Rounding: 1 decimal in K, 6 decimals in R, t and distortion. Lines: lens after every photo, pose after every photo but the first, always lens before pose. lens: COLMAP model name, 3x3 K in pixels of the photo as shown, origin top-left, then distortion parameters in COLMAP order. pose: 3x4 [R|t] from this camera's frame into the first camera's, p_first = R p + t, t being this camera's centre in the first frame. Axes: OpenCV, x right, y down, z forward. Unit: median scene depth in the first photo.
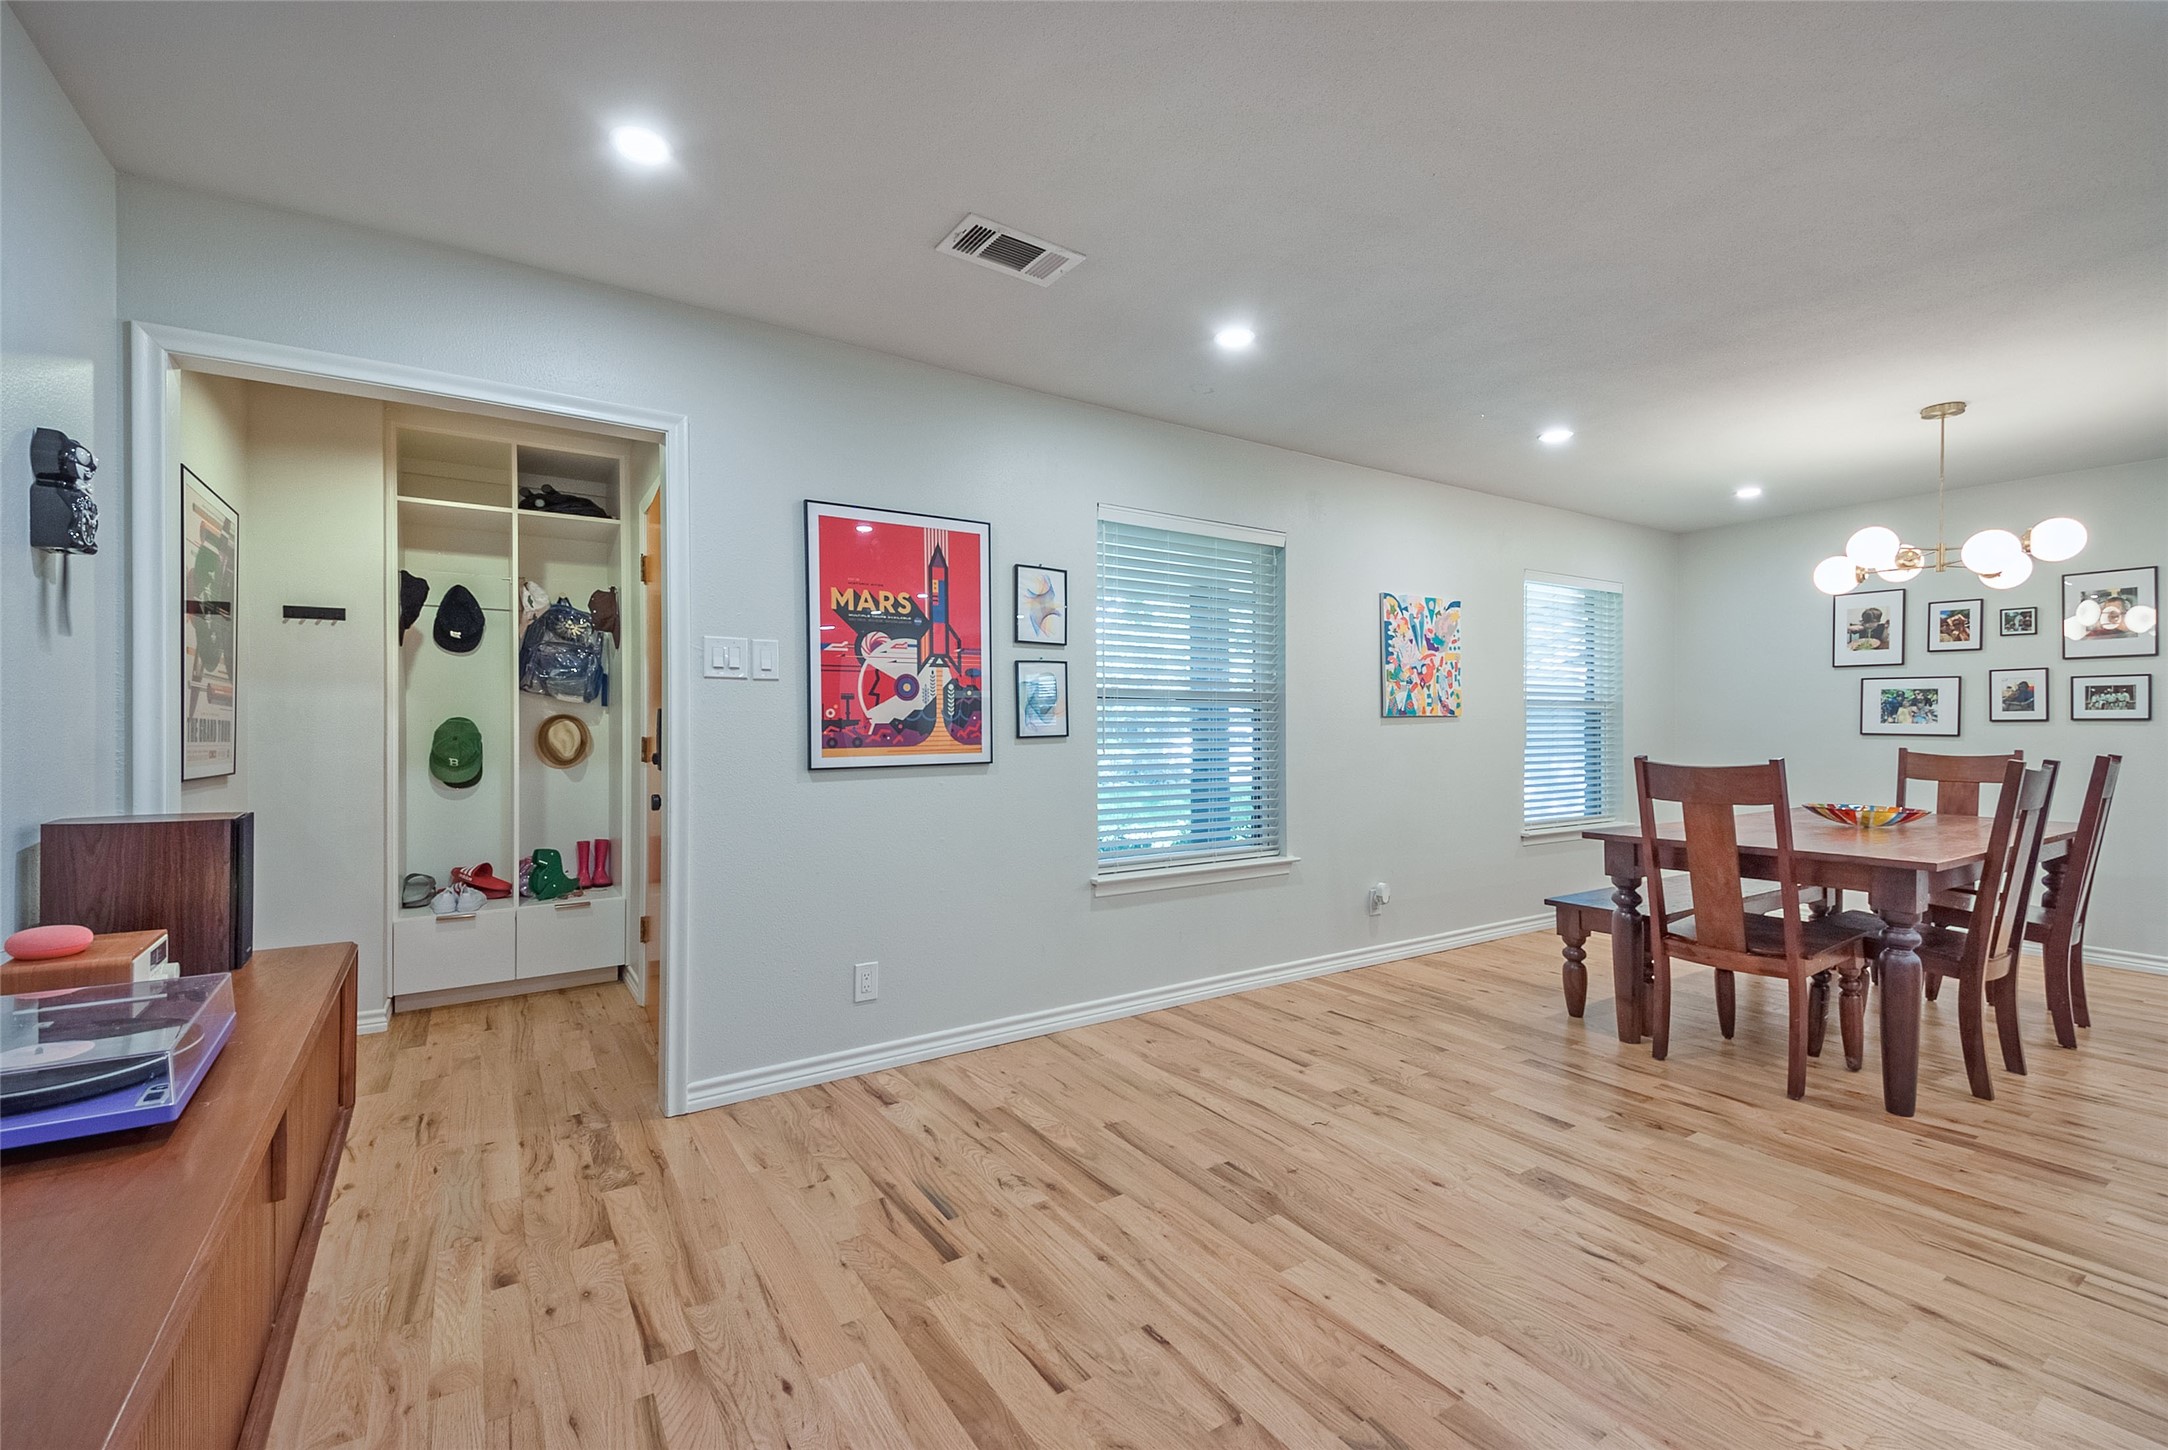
lens RADIAL K [[902.5, 0, 1054.7], [0, 902.5, 725.6], [0, 0, 1]] dist [0.031354, -0.019669]
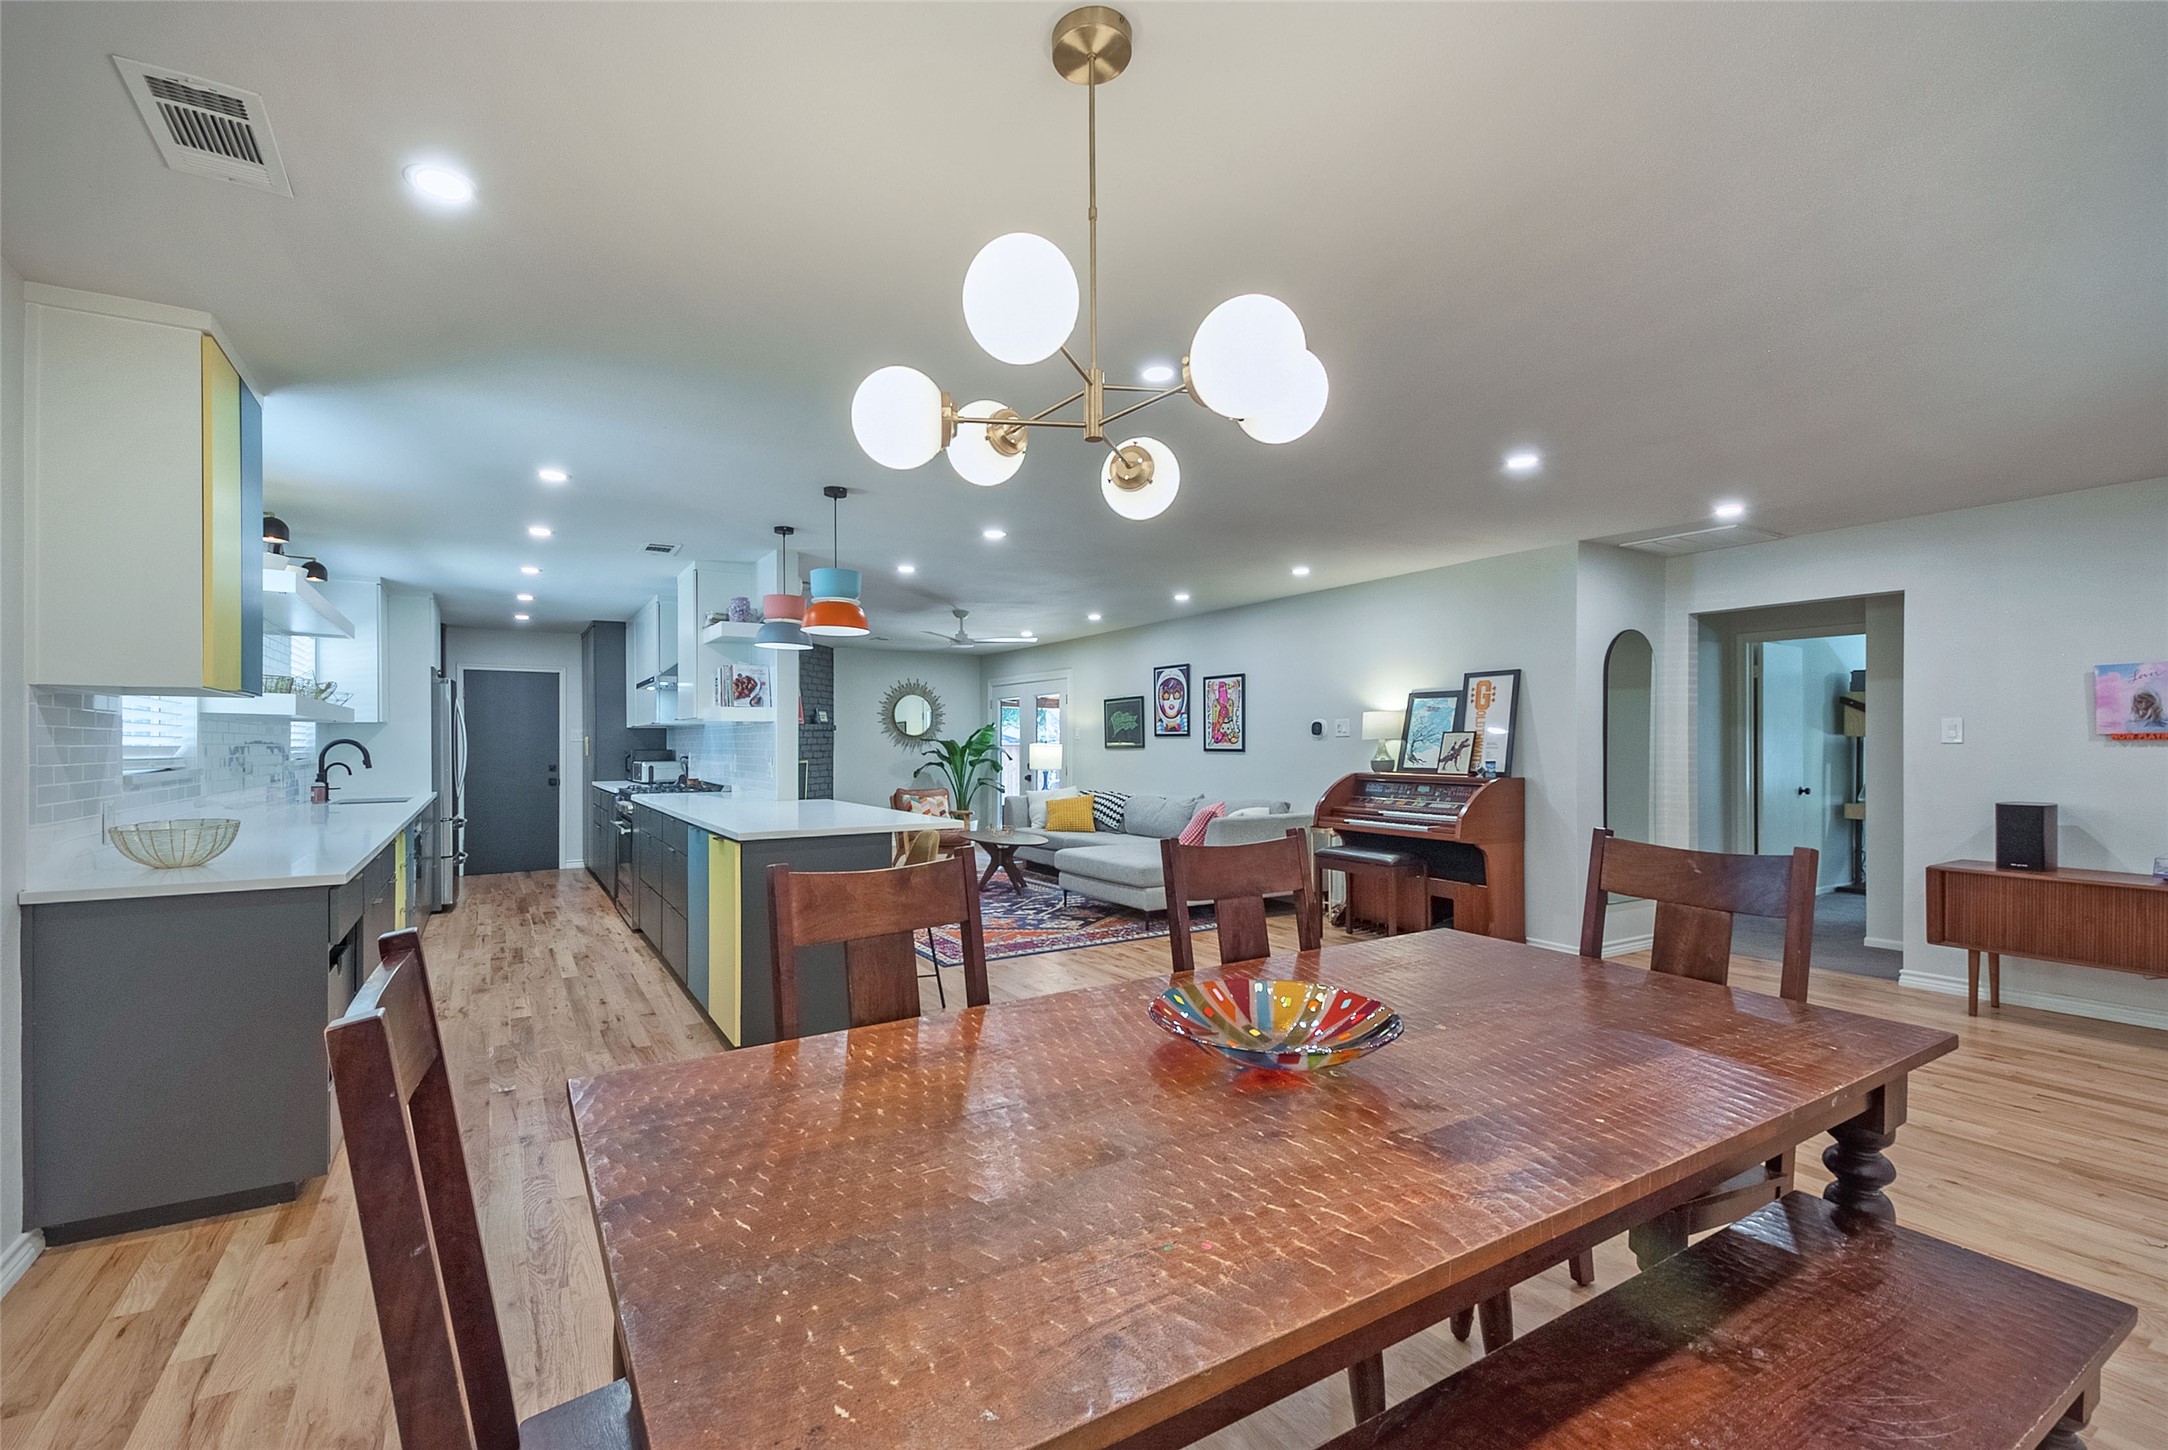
lens RADIAL K [[905.3, 0, 1009.1], [0, 905.3, 729.5], [0, 0, 1]] dist [0.021977, -0.014905]
pose [[-0.998670, 0.002208, 0.051503, 1.113173], [0.001530, 0.999912, -0.013193, -0.035894], [-0.051528, -0.013096, -0.998586, 1.590056]]
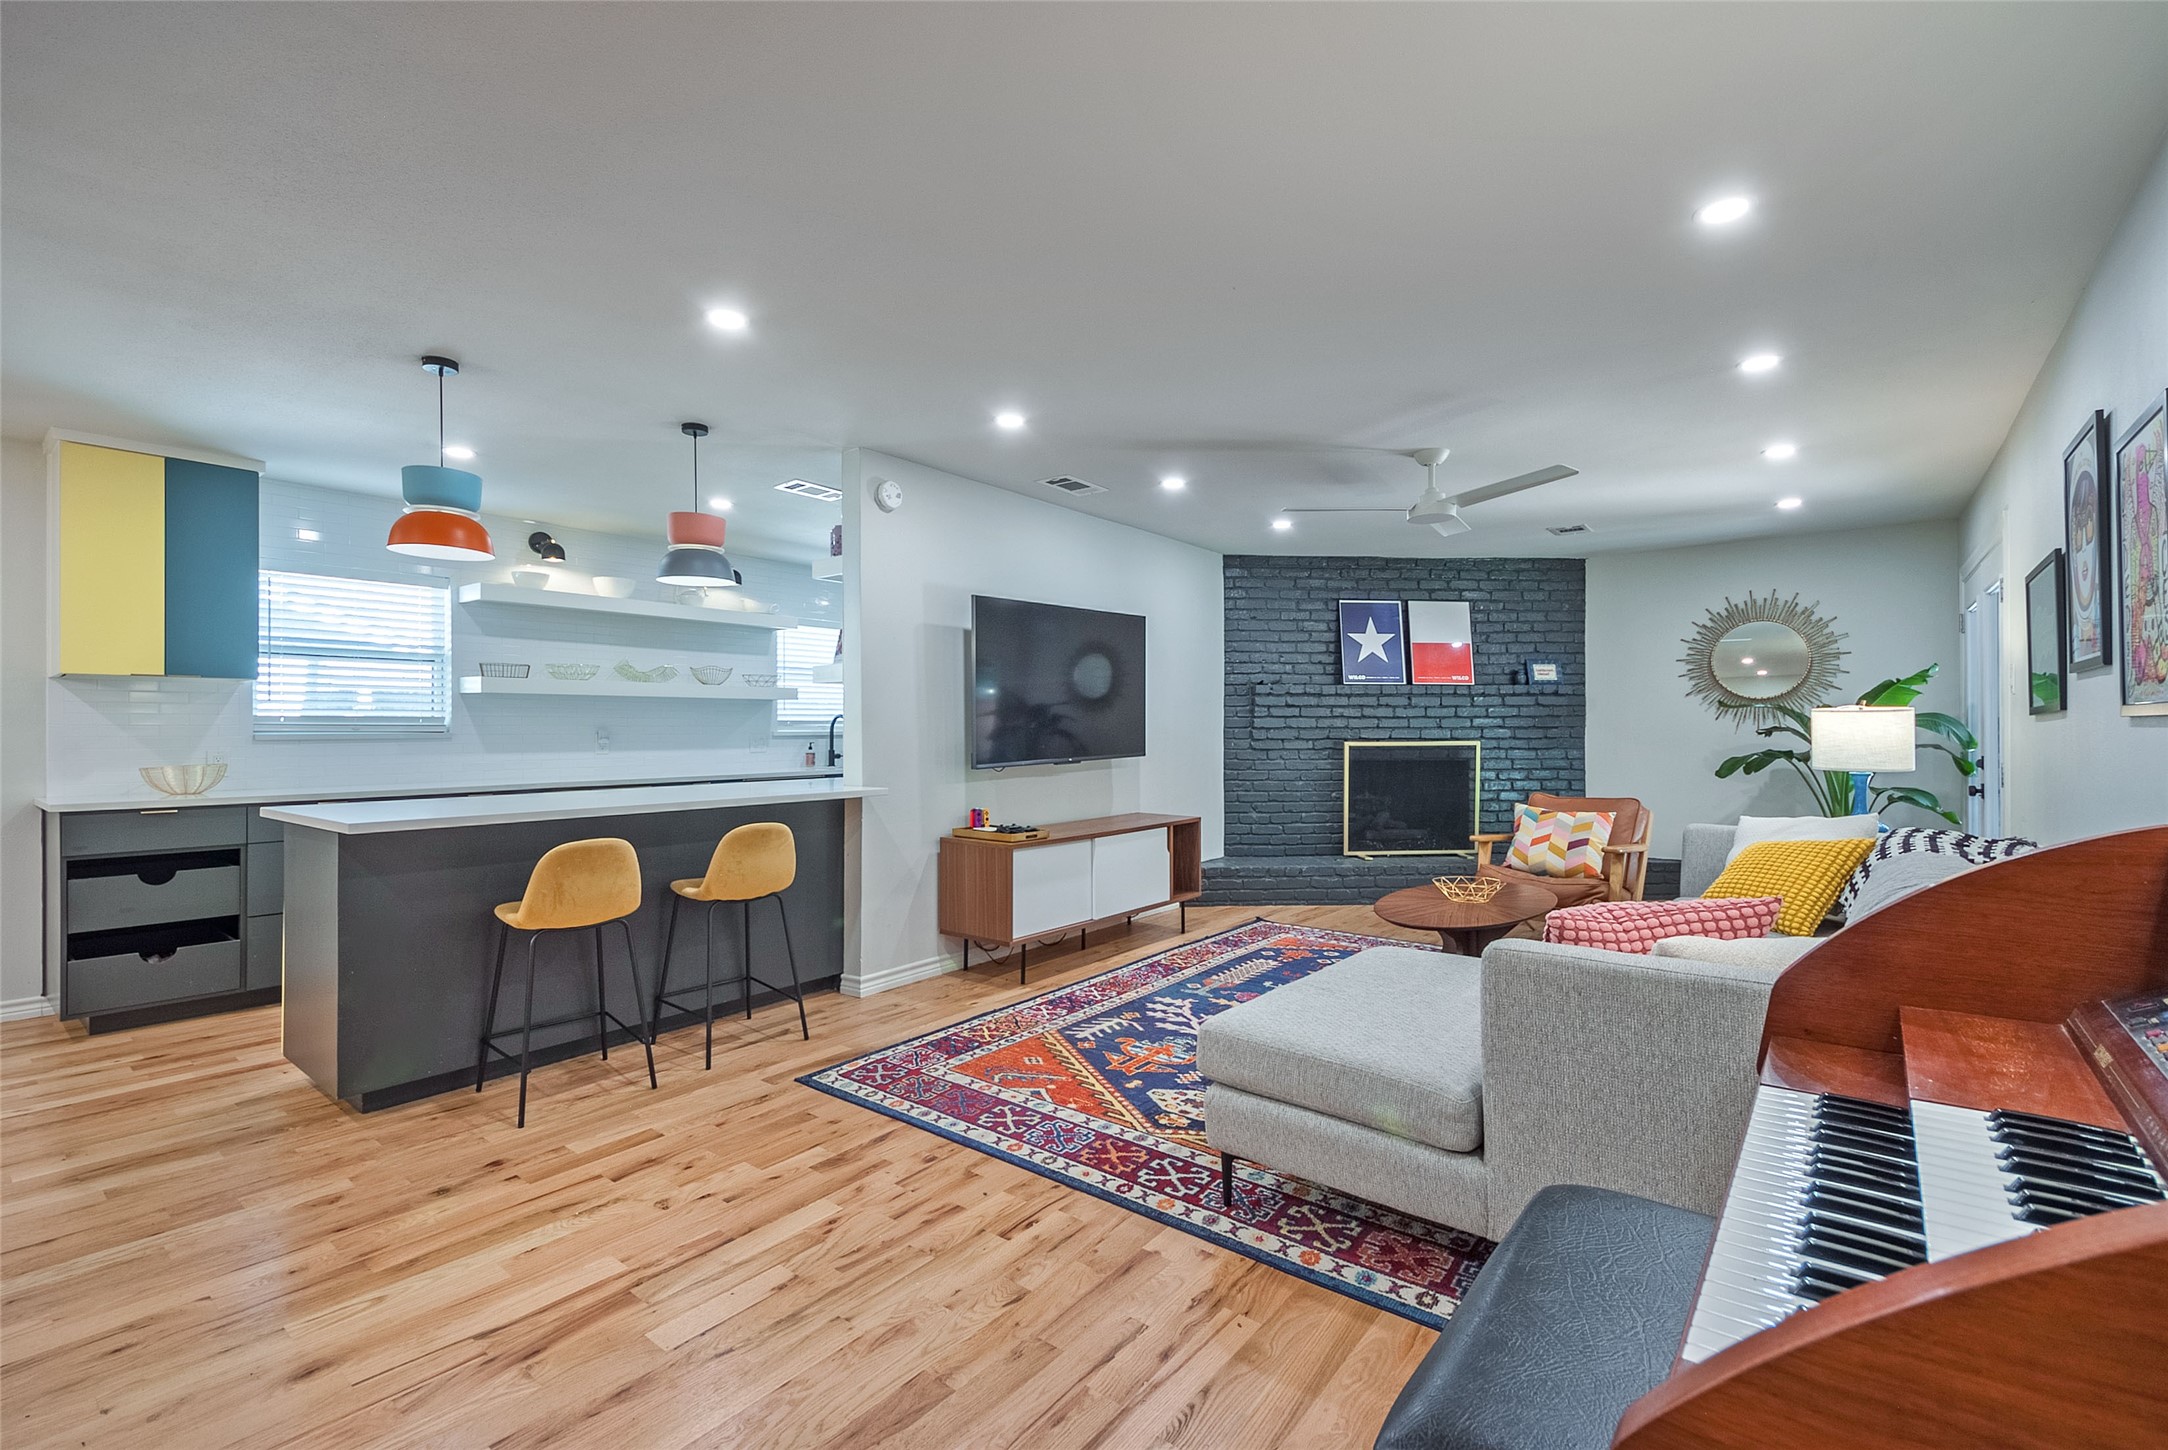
lens RADIAL K [[934.9, 0, 1062.3], [0, 934.9, 722.8], [0, 0, 1]] dist [0.054311, -0.032141]
pose [[-0.321761, 0.009350, 0.946775, 0.277471], [0.005515, 0.999953, -0.008001, -0.002082], [-0.946805, 0.002647, -0.321797, 0.031751]]
